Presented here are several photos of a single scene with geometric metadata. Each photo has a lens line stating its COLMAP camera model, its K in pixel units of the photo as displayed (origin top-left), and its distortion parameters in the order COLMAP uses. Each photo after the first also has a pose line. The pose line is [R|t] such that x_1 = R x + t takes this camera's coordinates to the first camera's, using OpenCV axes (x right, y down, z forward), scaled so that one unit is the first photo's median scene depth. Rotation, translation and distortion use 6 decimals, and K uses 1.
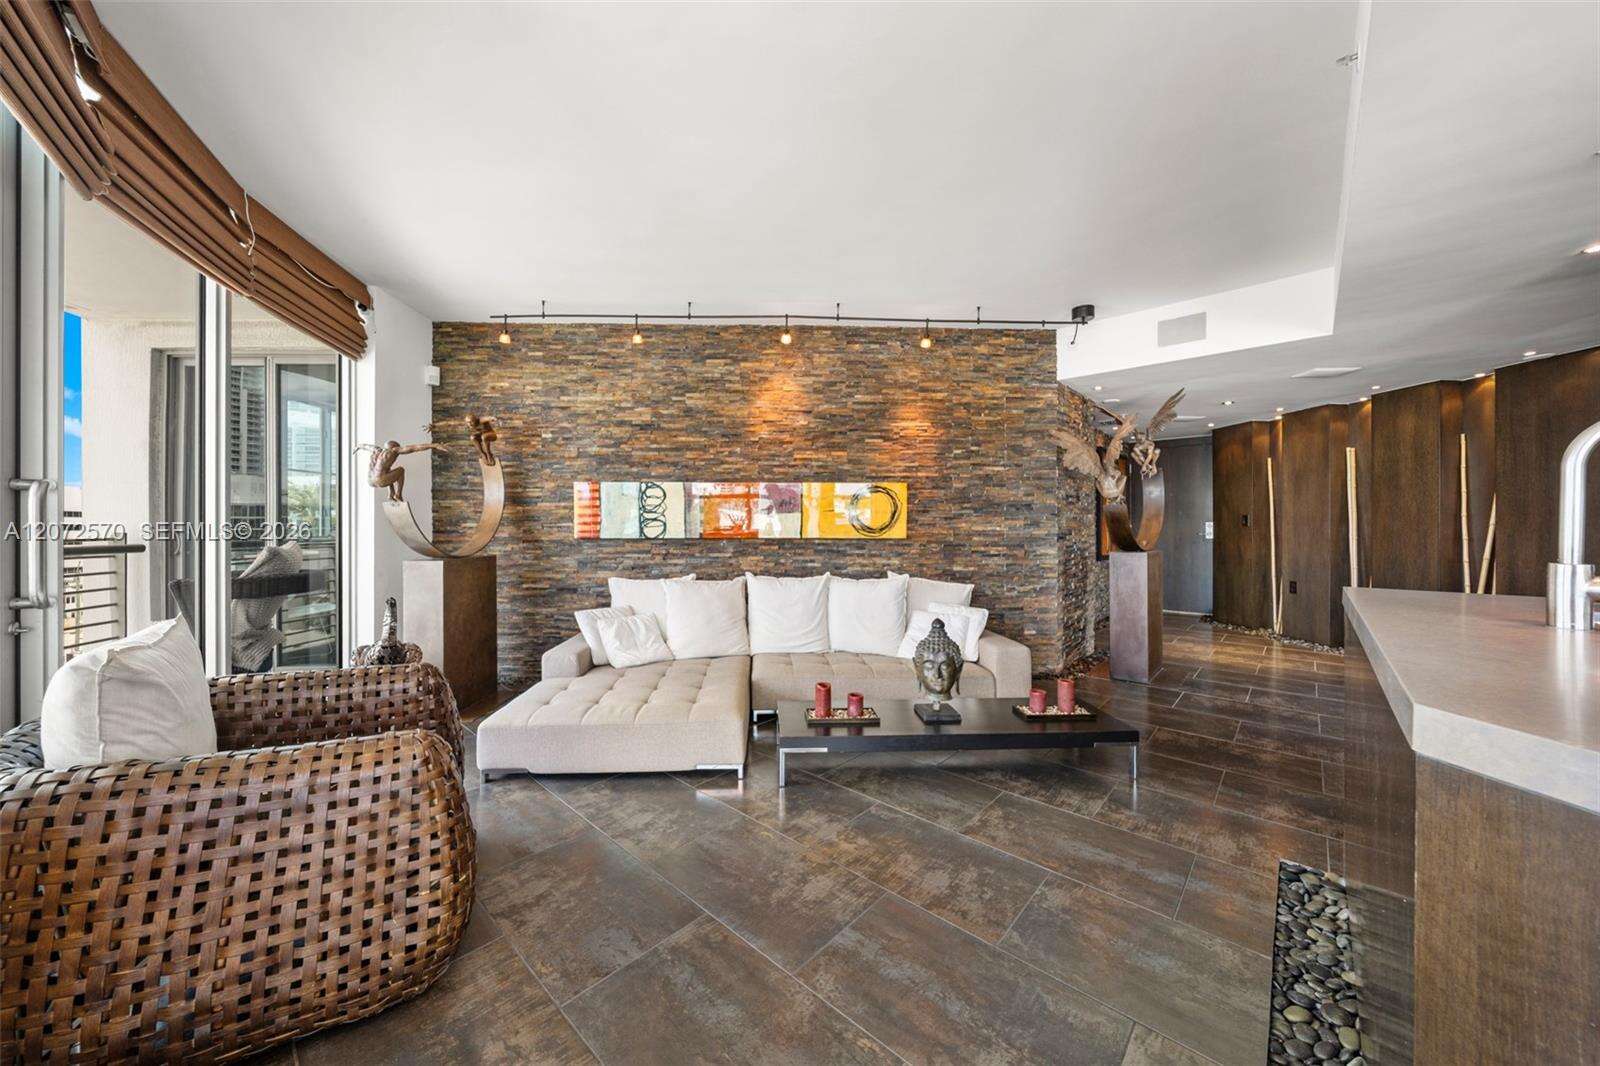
lens RADIAL K [[559.8, 0, 782.2], [0, 559.8, 524.9], [0, 0, 1]] dist [-0.001618, -0.000188]
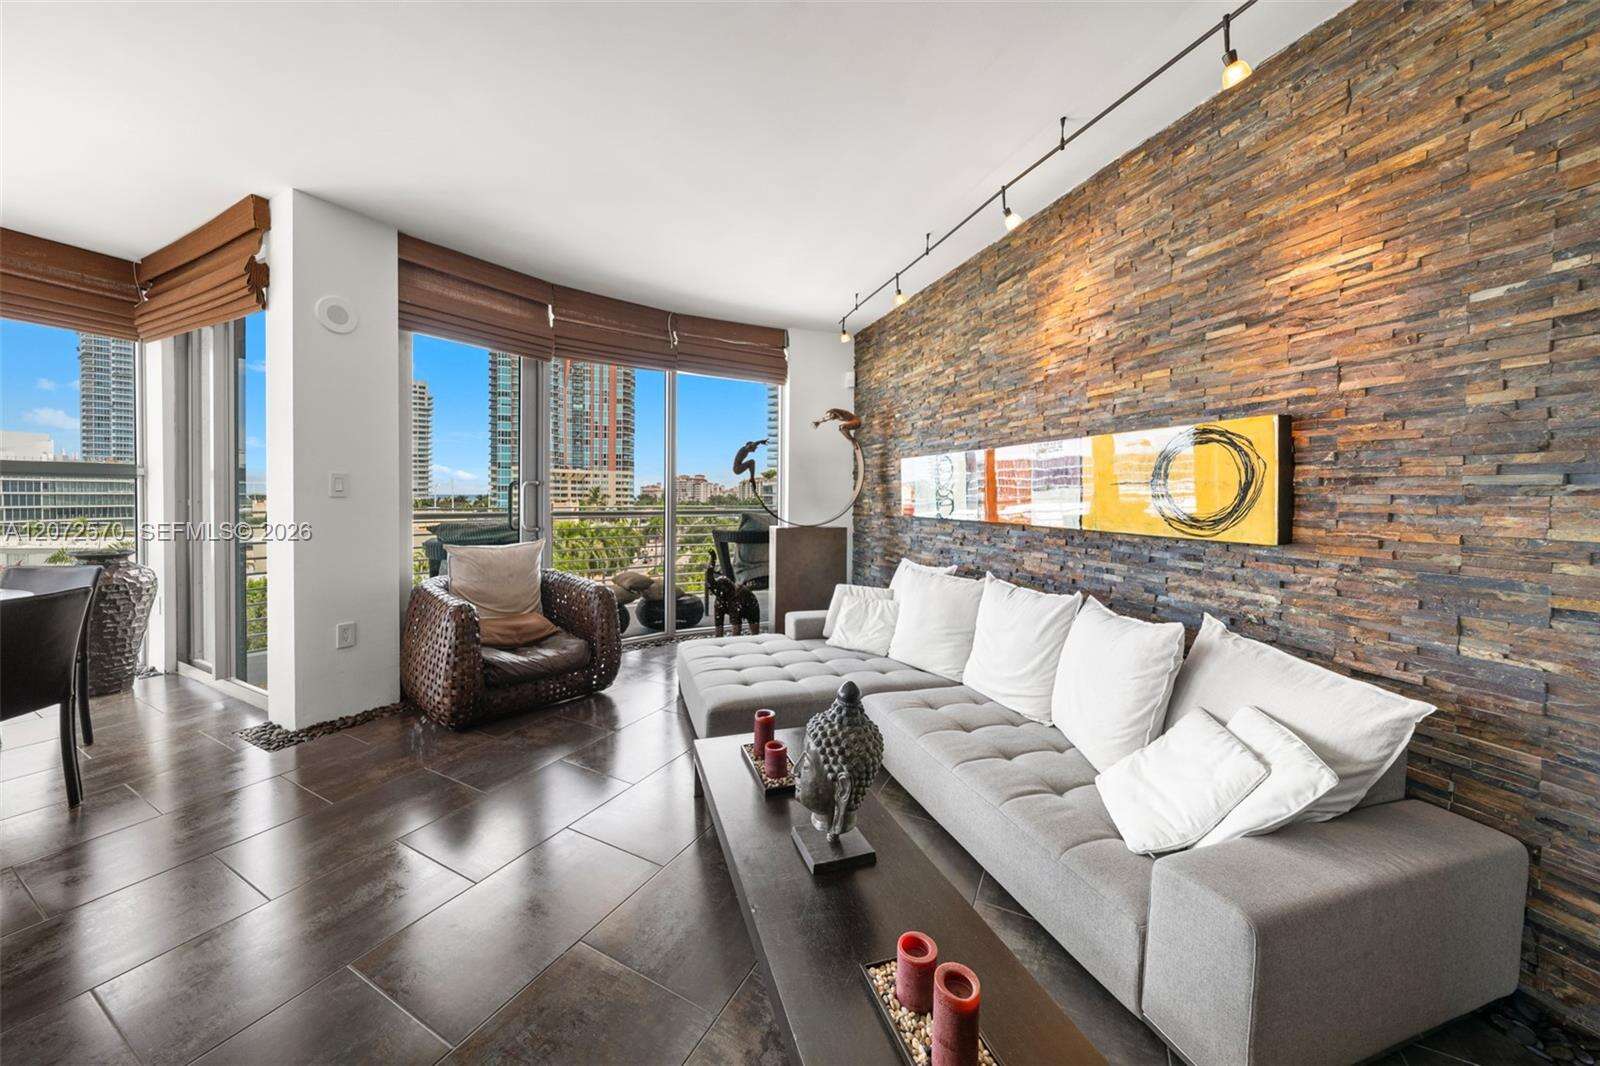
lens RADIAL K [[559.8, 0, 788.4], [0, 559.8, 506.8], [0, 0, 1]] dist [-0.001618, -0.000188]
pose [[0.263841, 0.021445, -0.964328, 0.526090], [-0.013004, 0.999741, 0.018675, -0.008443], [0.964478, 0.007612, 0.264052, 0.531153]]
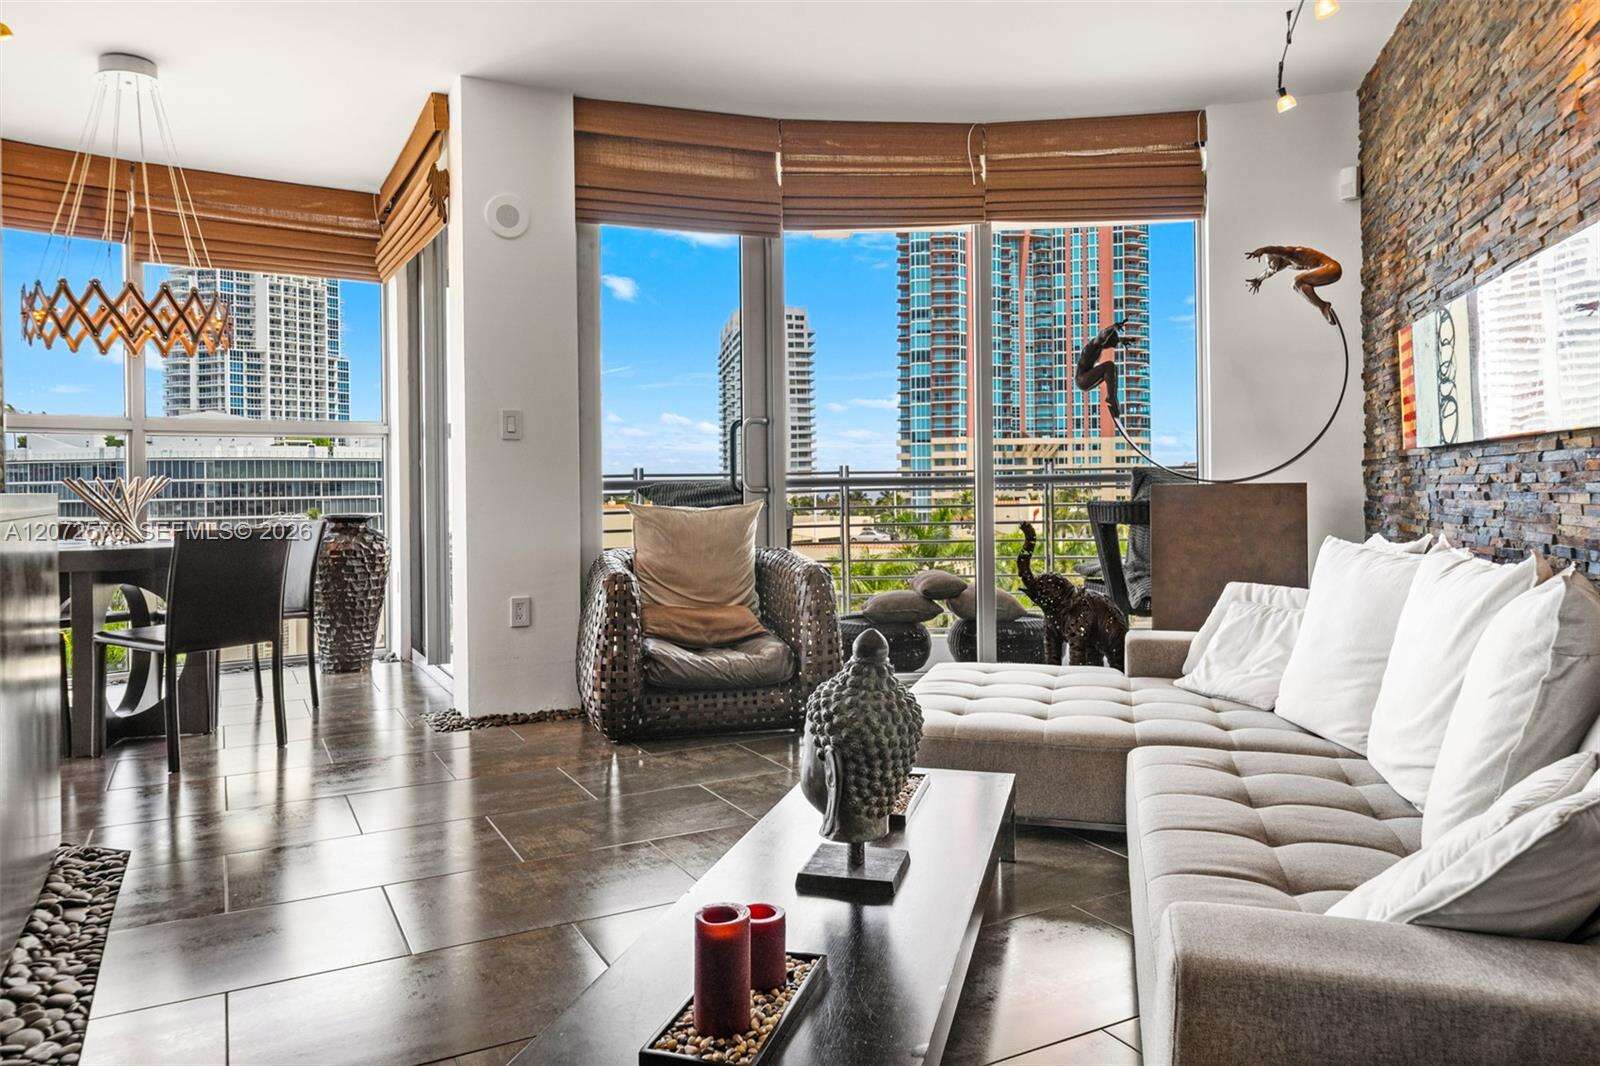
lens RADIAL K [[1089.7, 0, 787.8], [0, 1089.7, 489.3], [0, 0, 1]] dist [0.009257, -0.005508]
pose [[-0.323496, 0.005056, -0.946216, 0.657546], [0.008676, 0.999960, 0.002377, 0.049443], [0.946190, -0.007441, -0.323526, 0.793920]]
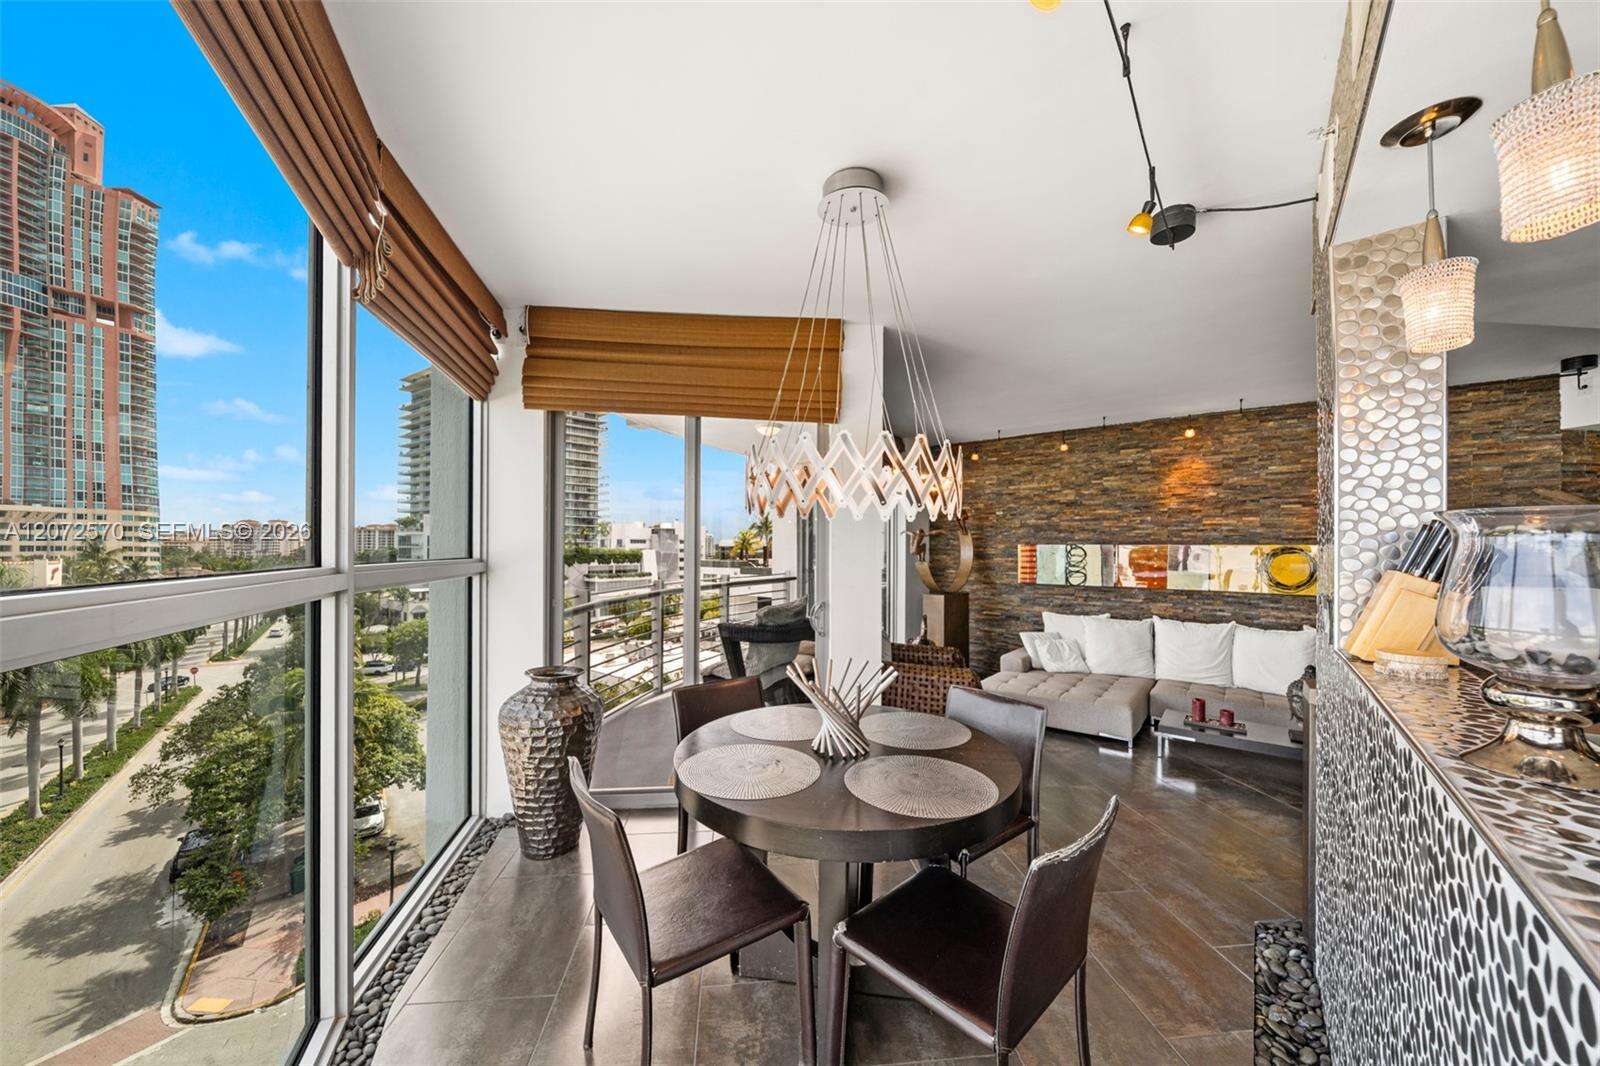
lens RADIAL K [[559.8, 0, 797.8], [0, 559.8, 543.3], [0, 0, 1]] dist [-0.001618, -0.000188]
pose [[0.760758, -0.002698, -0.649030, 0.140252], [-0.007293, 0.999893, -0.012705, -0.056029], [0.648994, 0.014399, 0.760657, -0.487072]]
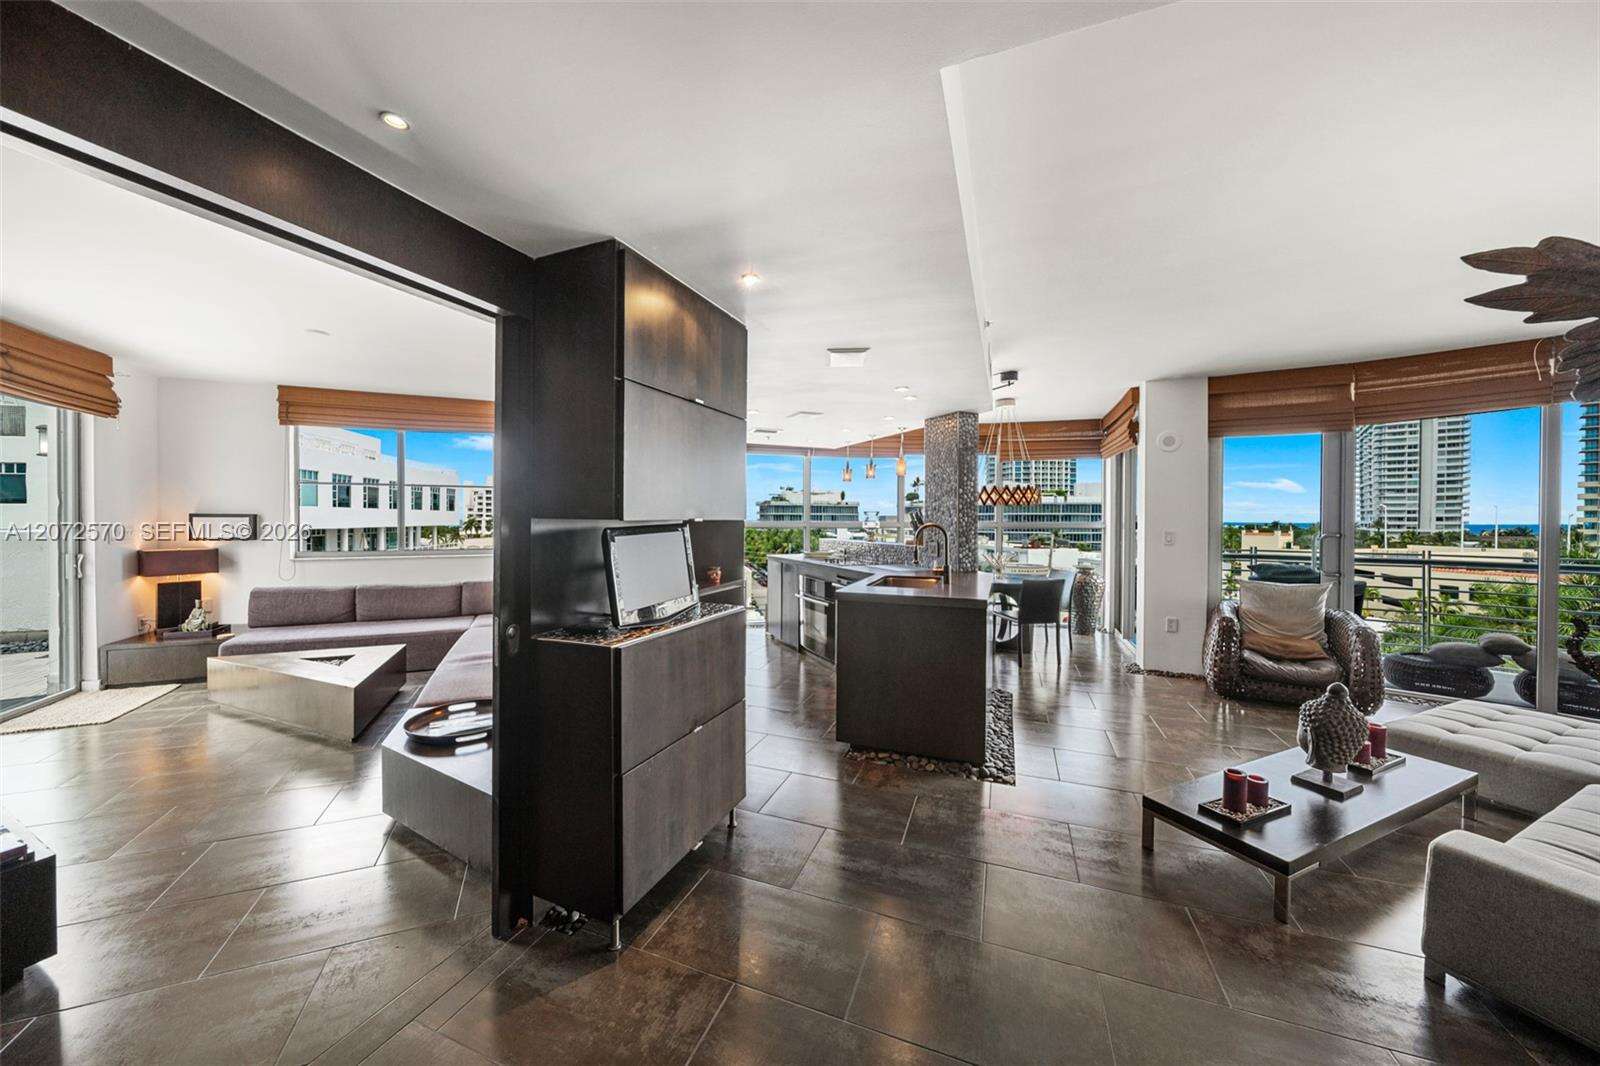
lens RADIAL K [[559.8, 0, 785.7], [0, 559.8, 524.0], [0, 0, 1]] dist [-0.001618, -0.000188]
pose [[-0.928035, -0.000135, -0.372494, 0.932614], [-0.004755, 0.999923, 0.011486, -0.055081], [0.372464, 0.012430, -0.927964, 0.993028]]
